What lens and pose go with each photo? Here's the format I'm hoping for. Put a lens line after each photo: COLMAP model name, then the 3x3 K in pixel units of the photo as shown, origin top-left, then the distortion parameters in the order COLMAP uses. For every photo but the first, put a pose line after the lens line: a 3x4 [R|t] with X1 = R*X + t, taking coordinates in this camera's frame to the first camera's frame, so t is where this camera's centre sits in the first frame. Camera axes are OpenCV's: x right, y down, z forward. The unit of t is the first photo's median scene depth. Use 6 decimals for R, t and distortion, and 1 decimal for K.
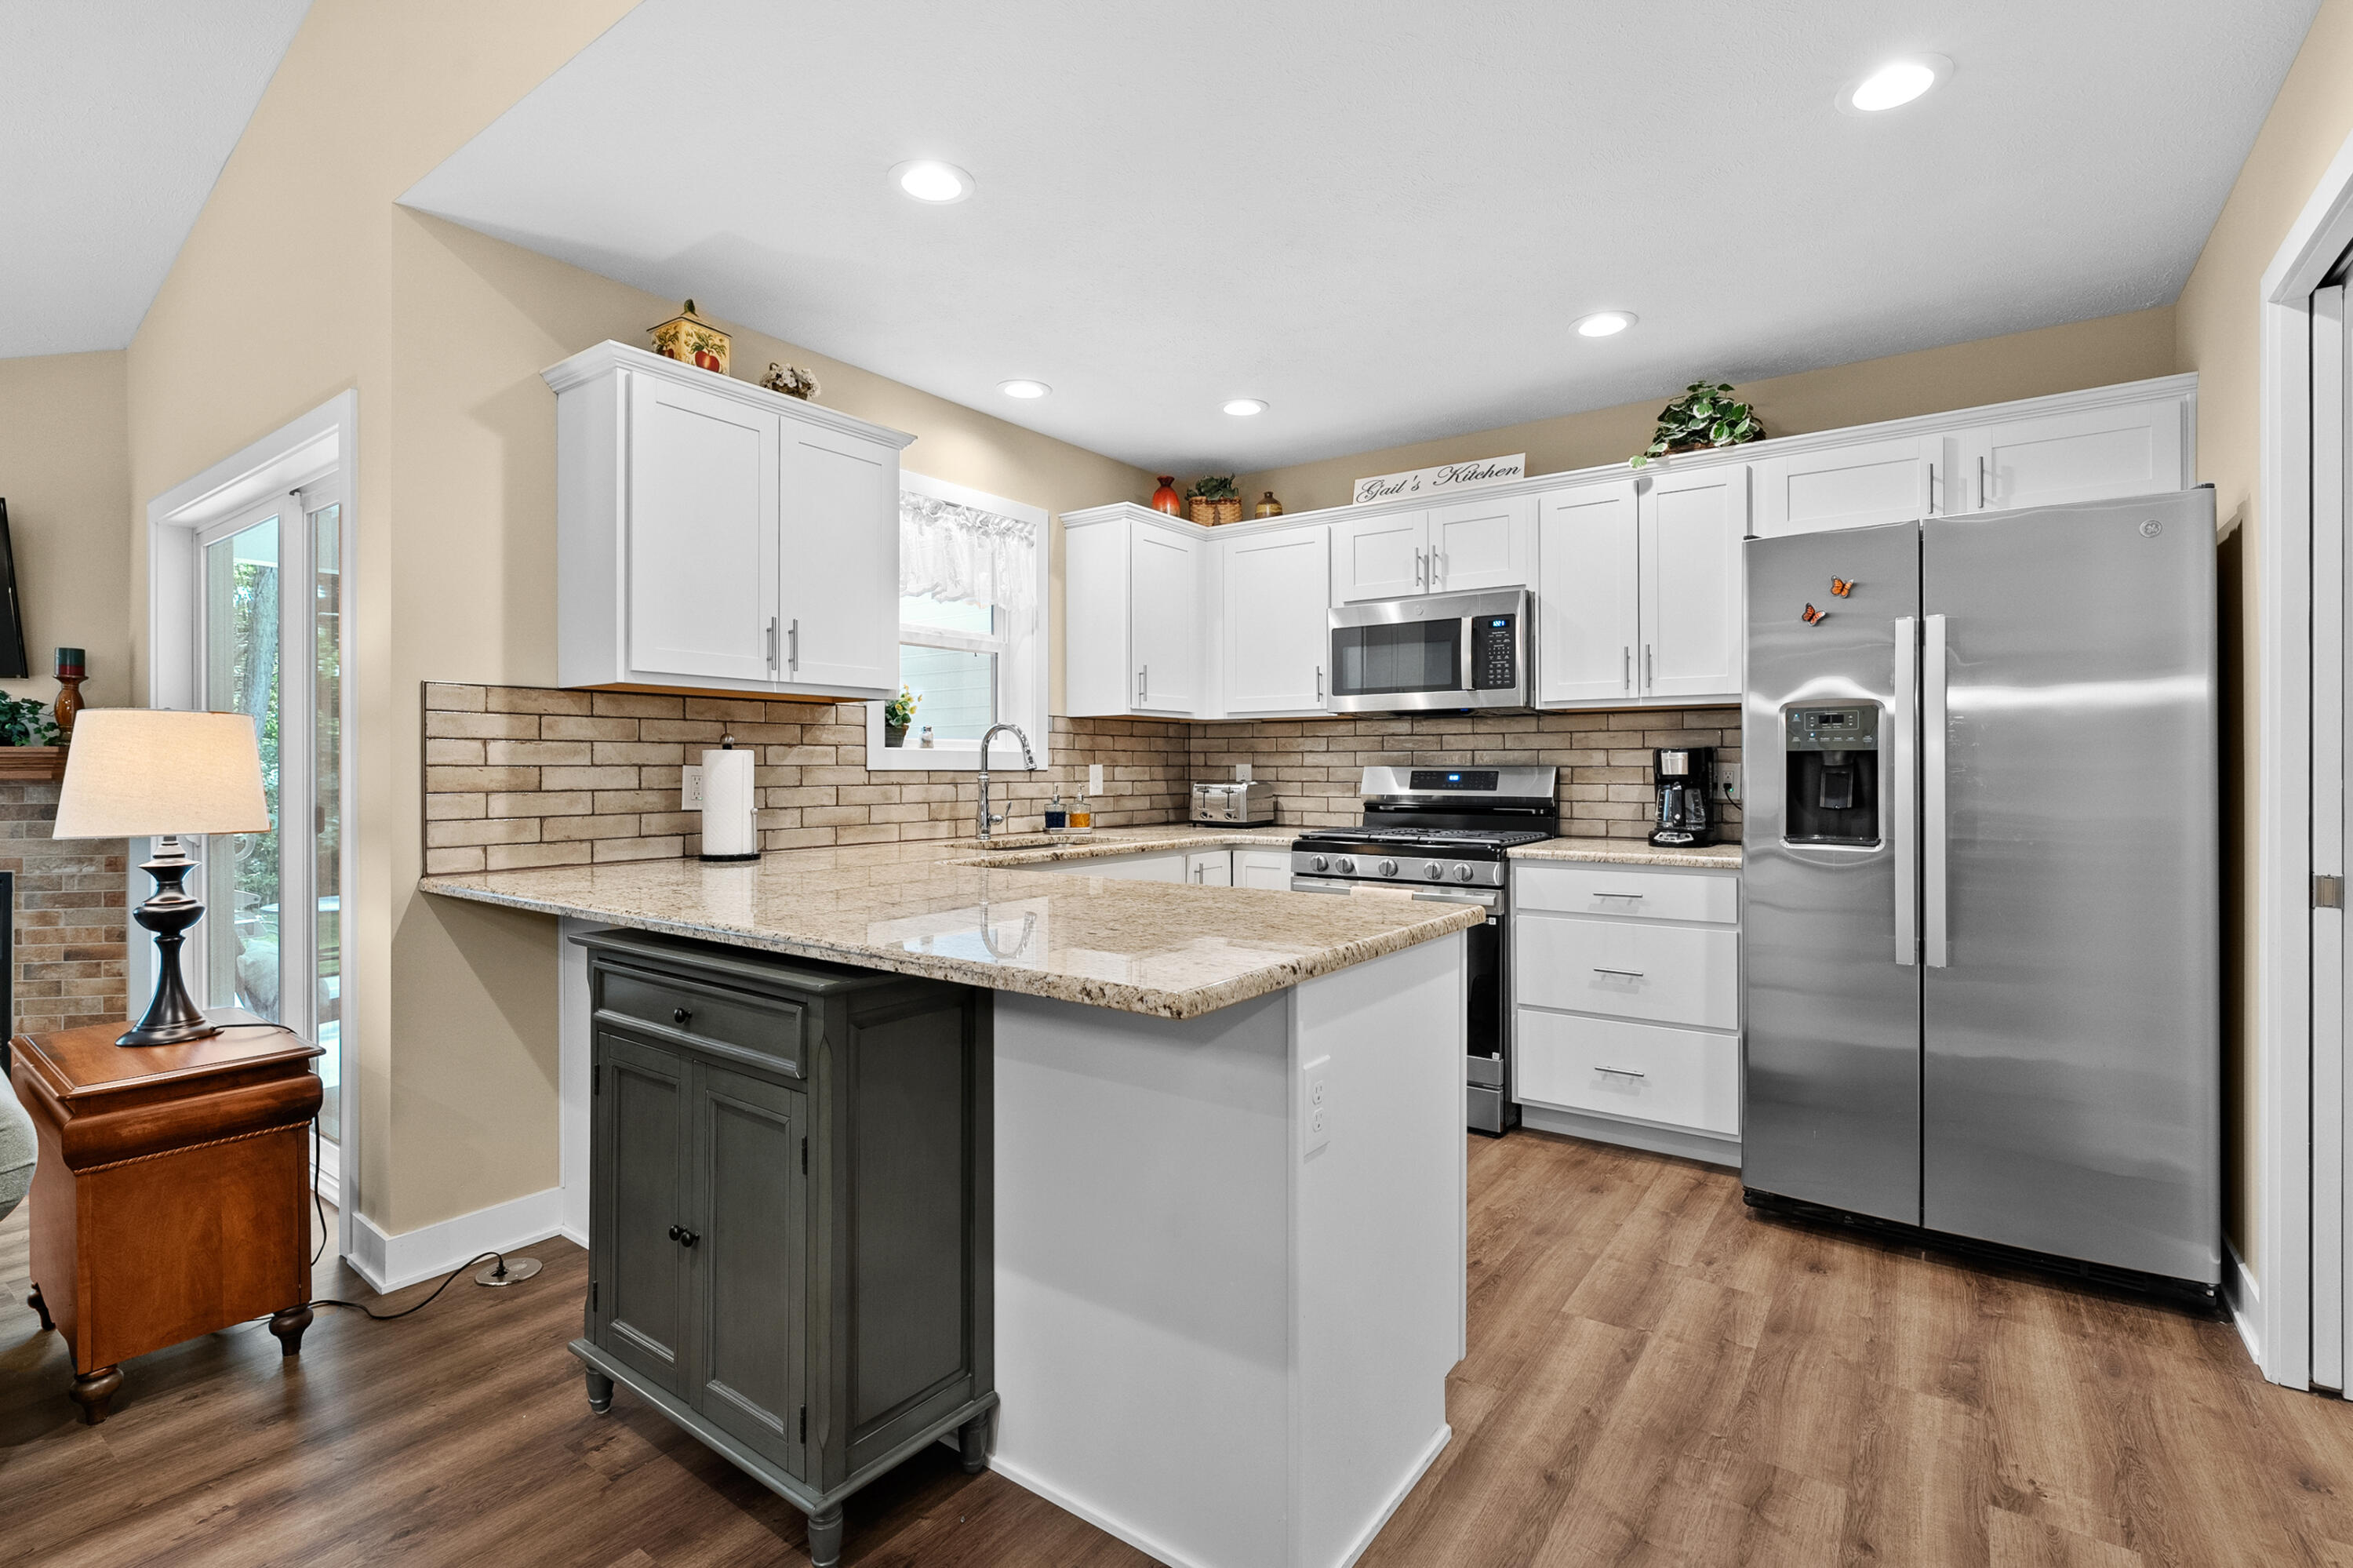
lens RADIAL K [[1065.6, 0, 1197.7], [0, 1065.6, 763.8], [0, 0, 1]] dist [-0.008855, 0.002280]
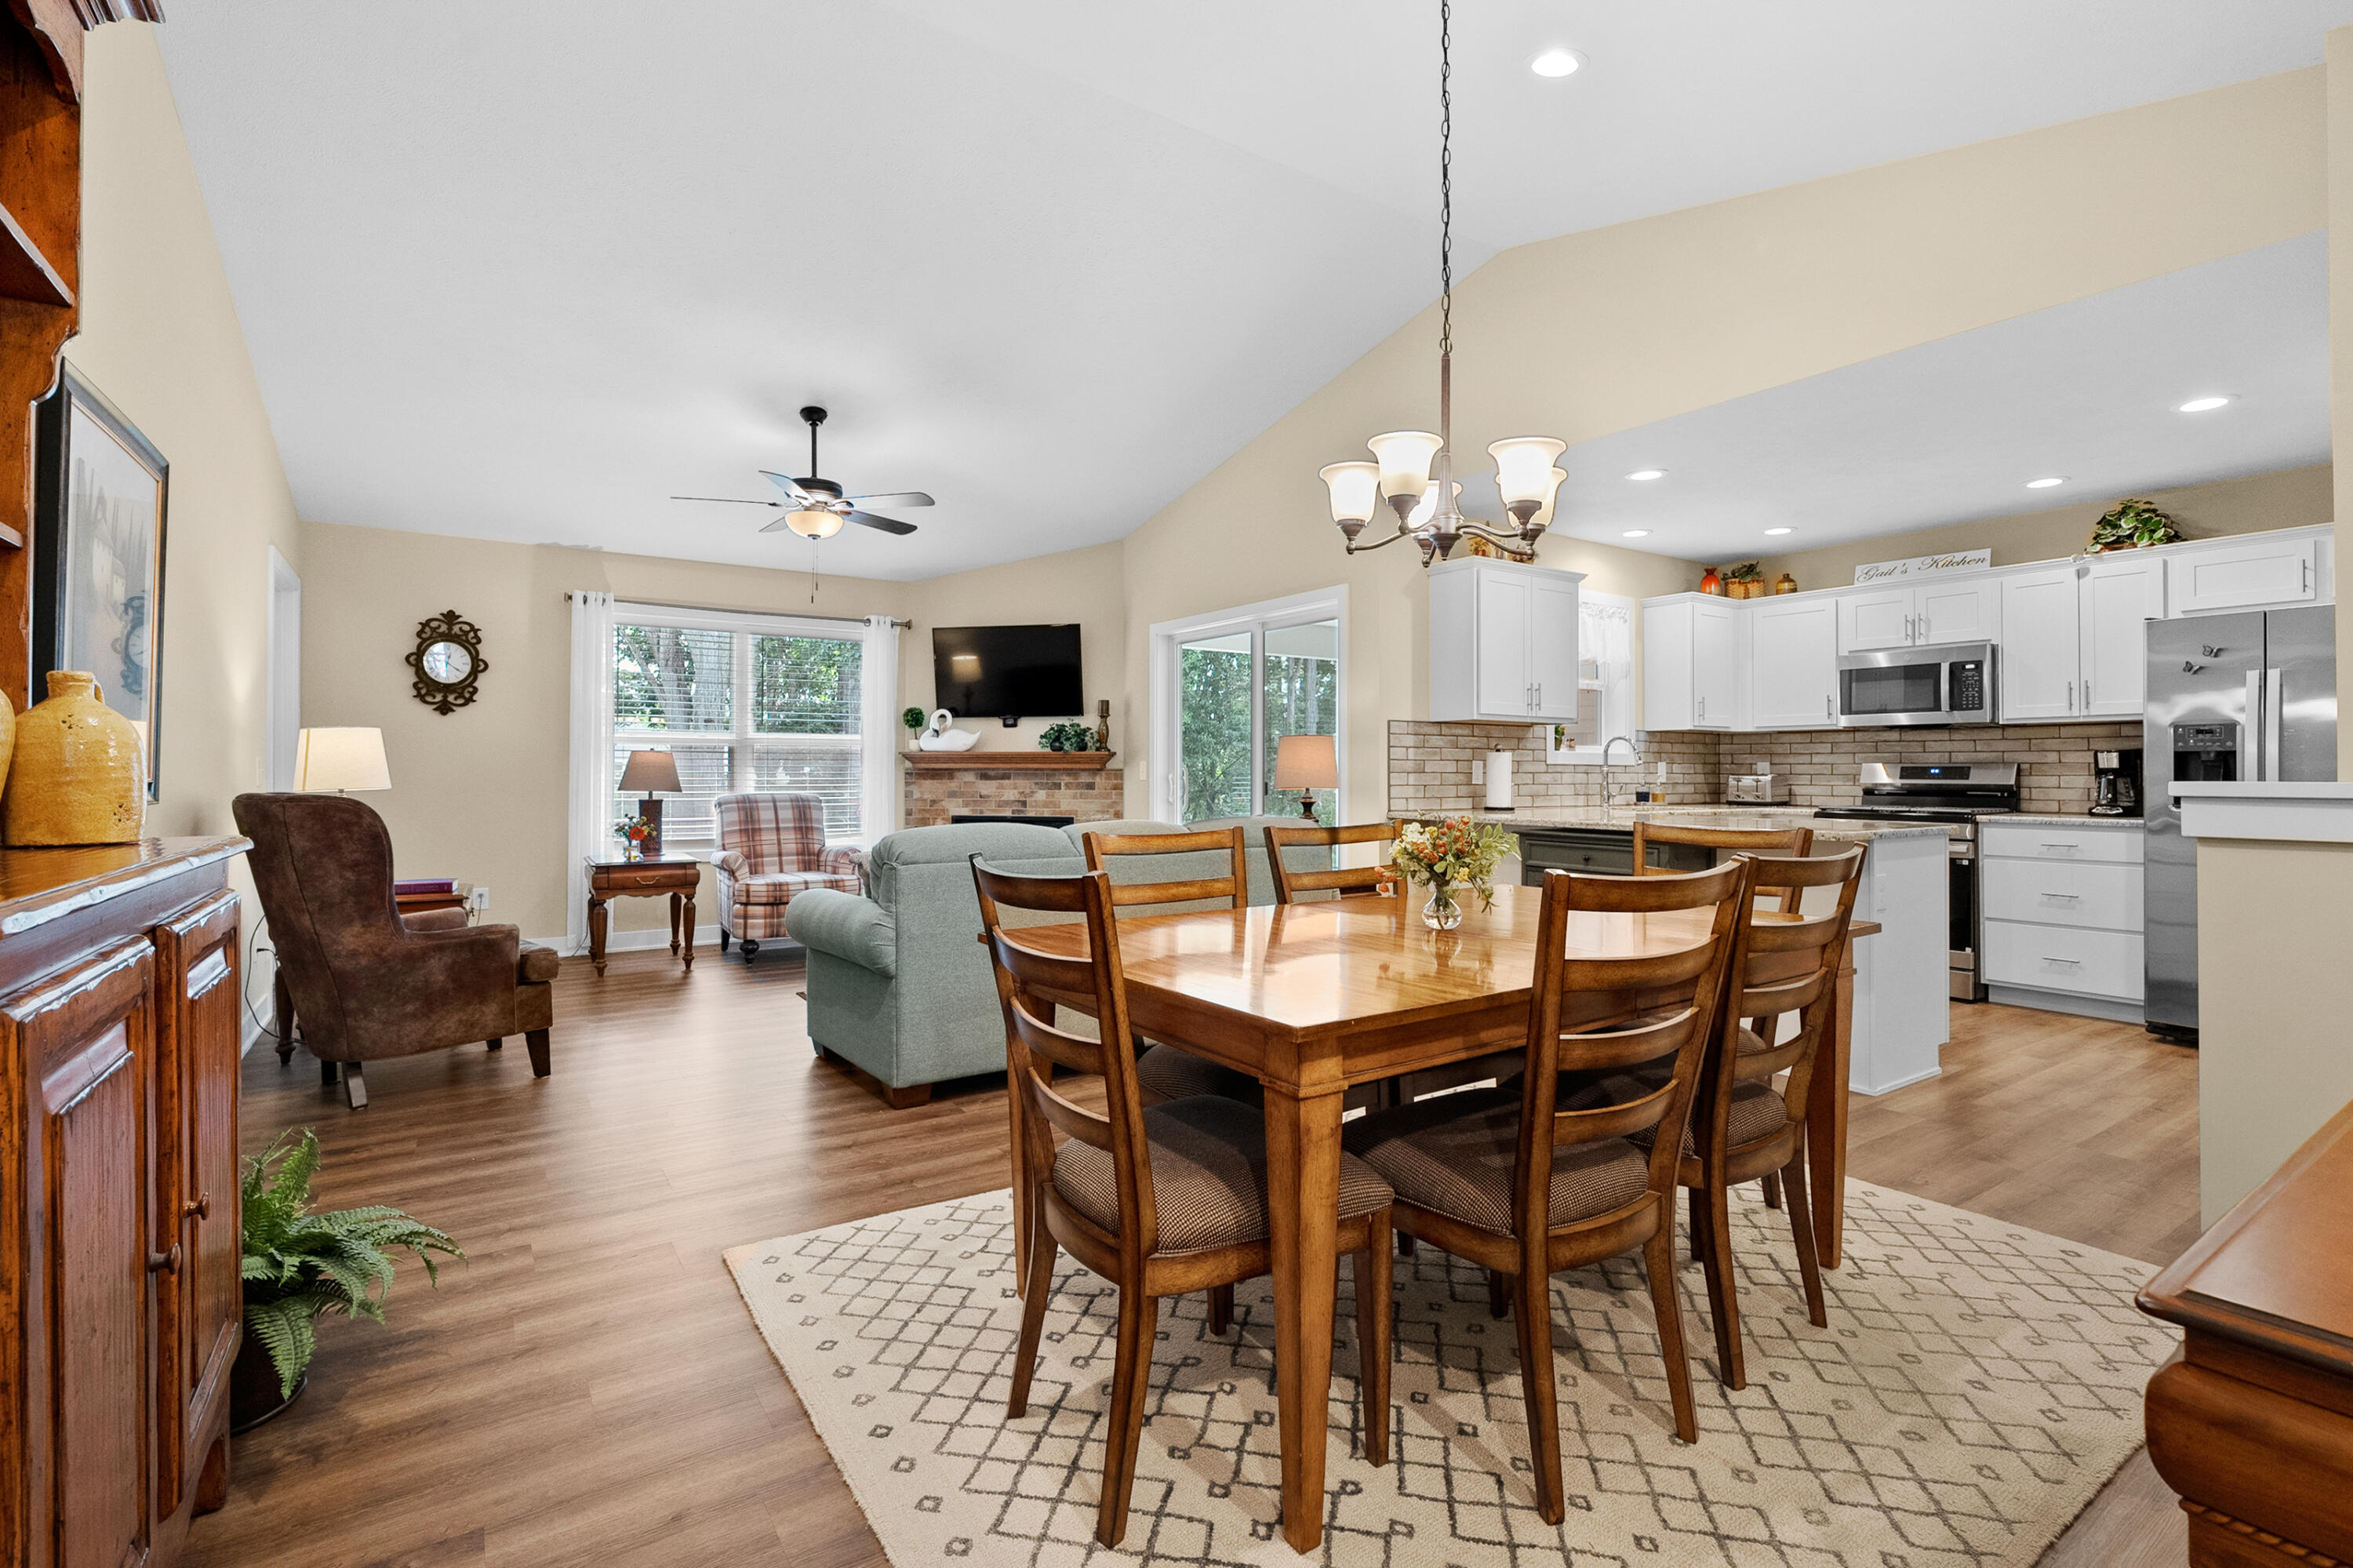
lens RADIAL K [[1065.6, 0, 1253.2], [0, 1065.6, 758.4], [0, 0, 1]] dist [-0.008855, 0.002280]
pose [[0.948528, -0.000441, -0.316694, -0.200066], [-0.002639, 0.999953, -0.009296, 0.013065], [0.316683, 0.009653, 0.948482, -0.731522]]
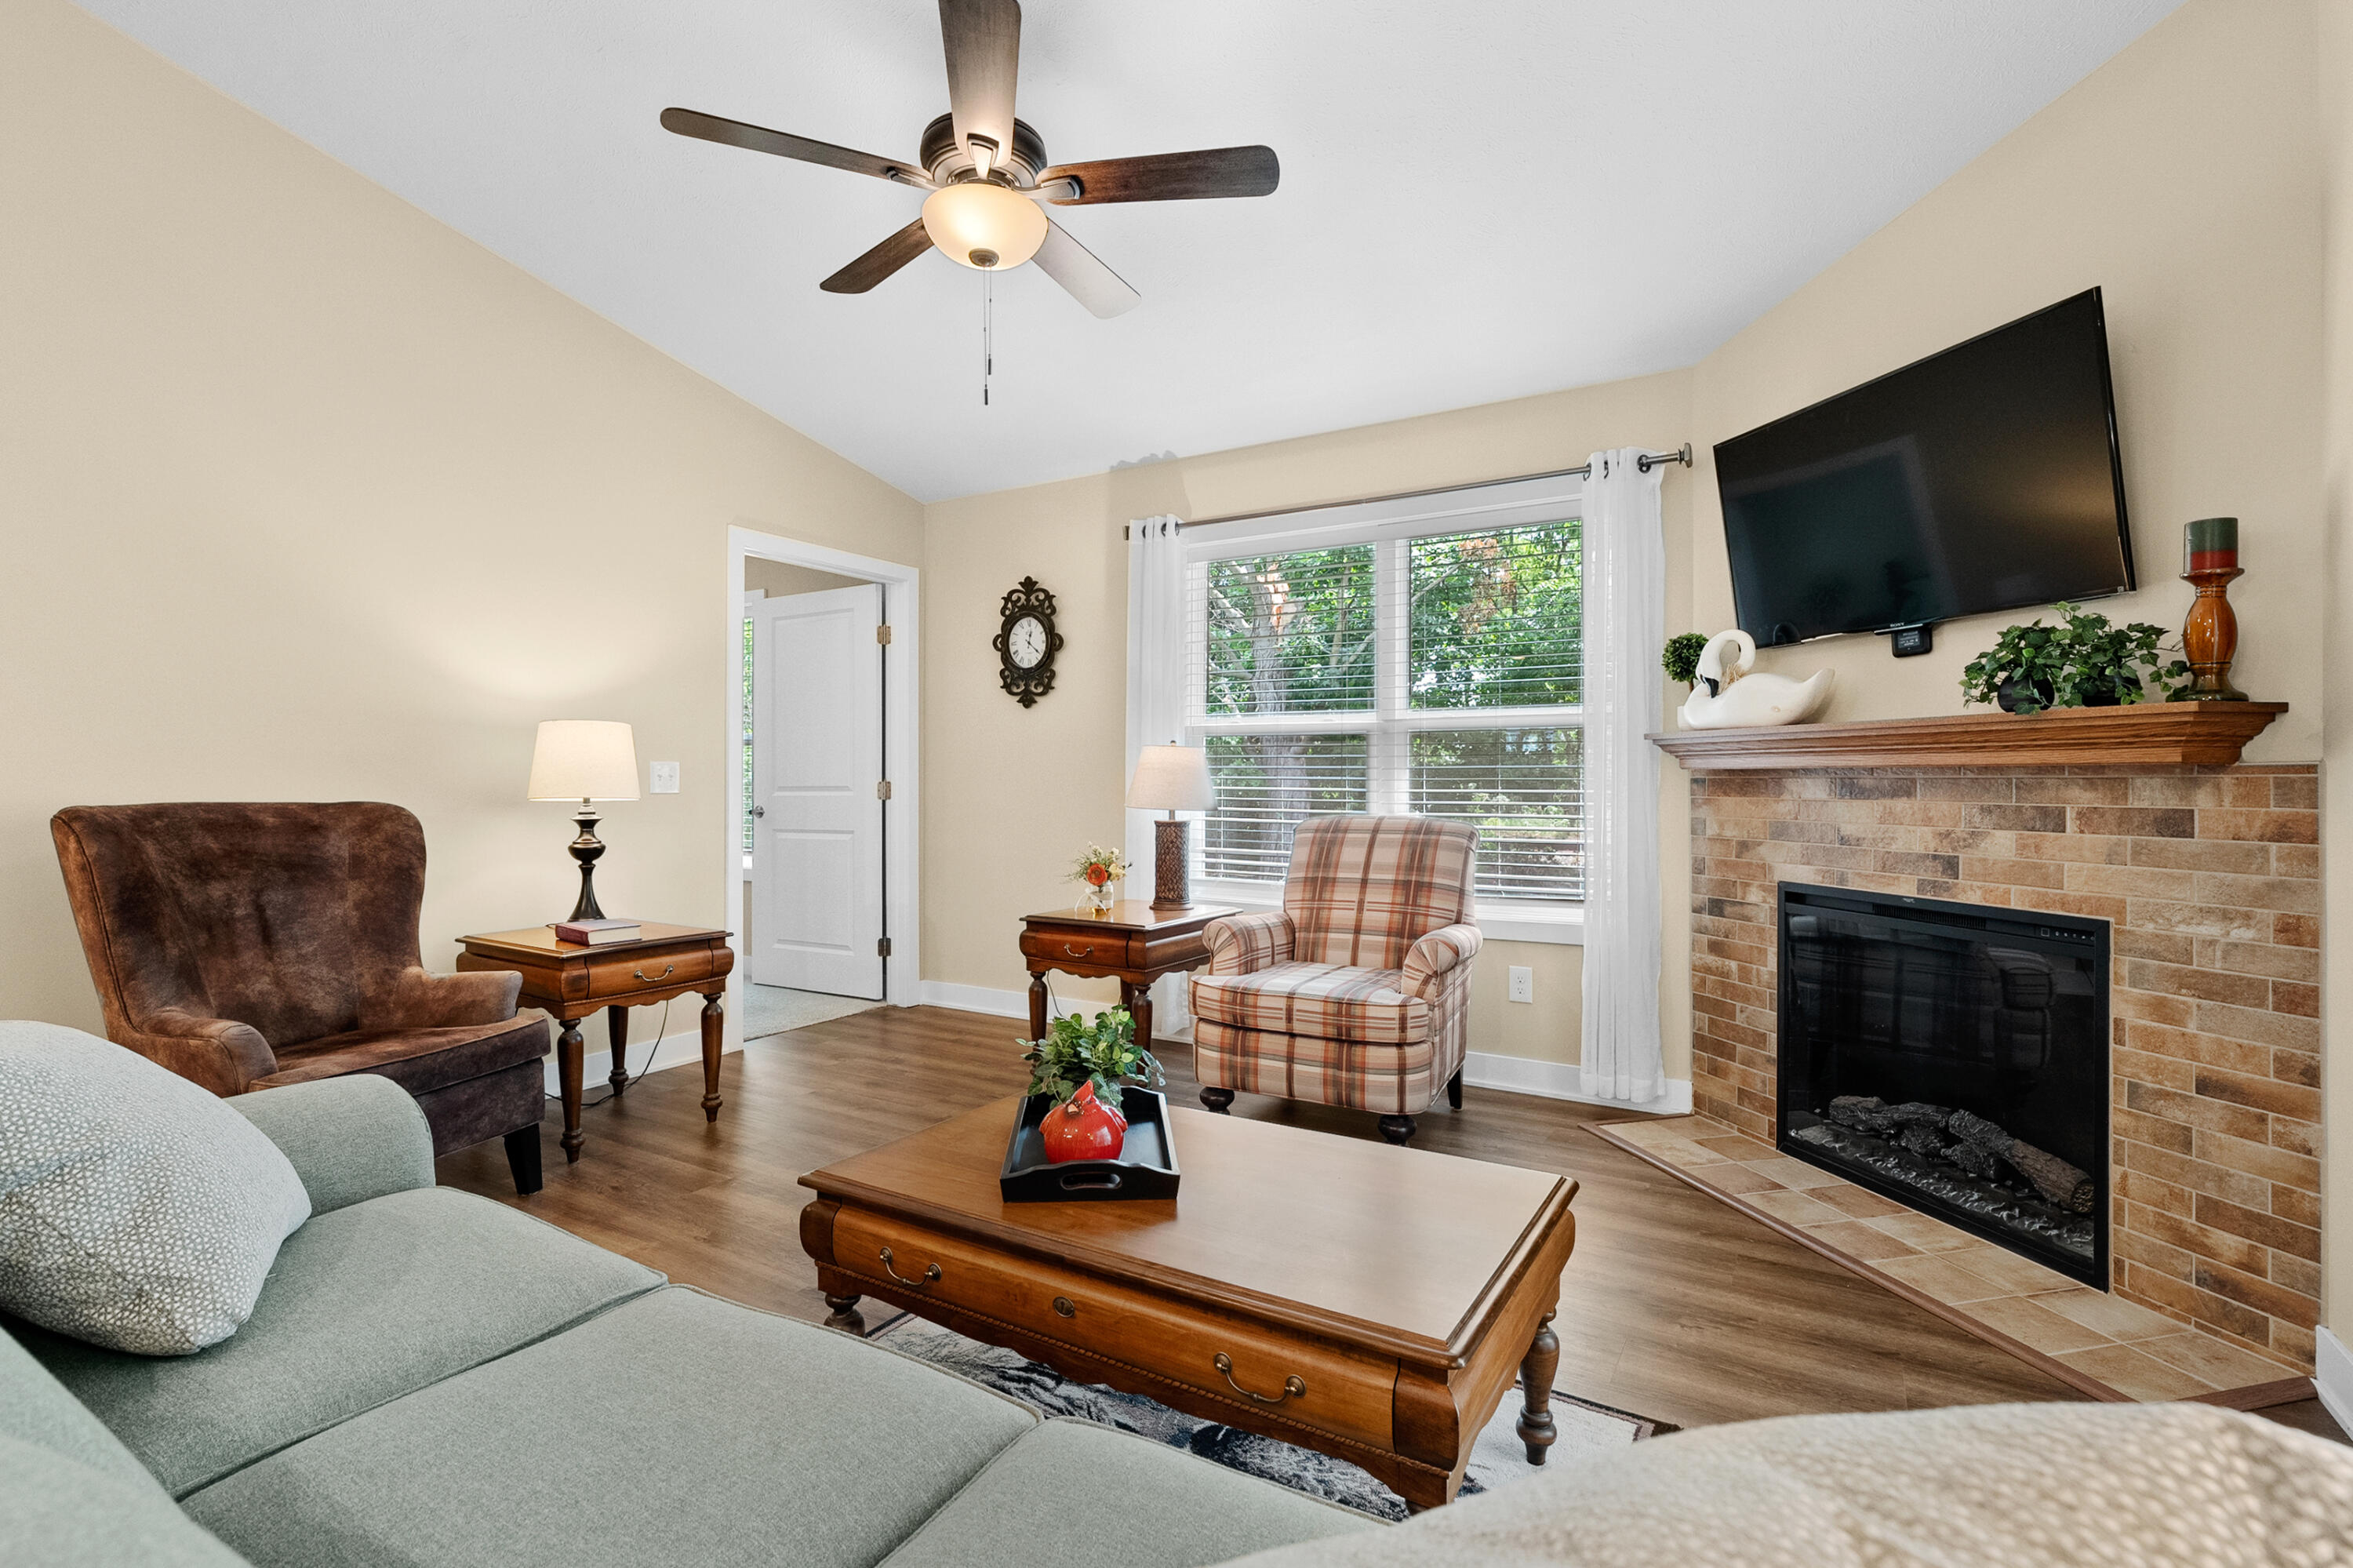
lens RADIAL K [[1065.6, 0, 1158.1], [0, 1065.6, 777.8], [0, 0, 1]] dist [-0.008855, 0.002280]
pose [[0.038324, -0.001634, -0.999264, -0.542042], [-0.000392, 0.999999, -0.001650, 0.022751], [0.999265, 0.000455, 0.038323, 0.438593]]
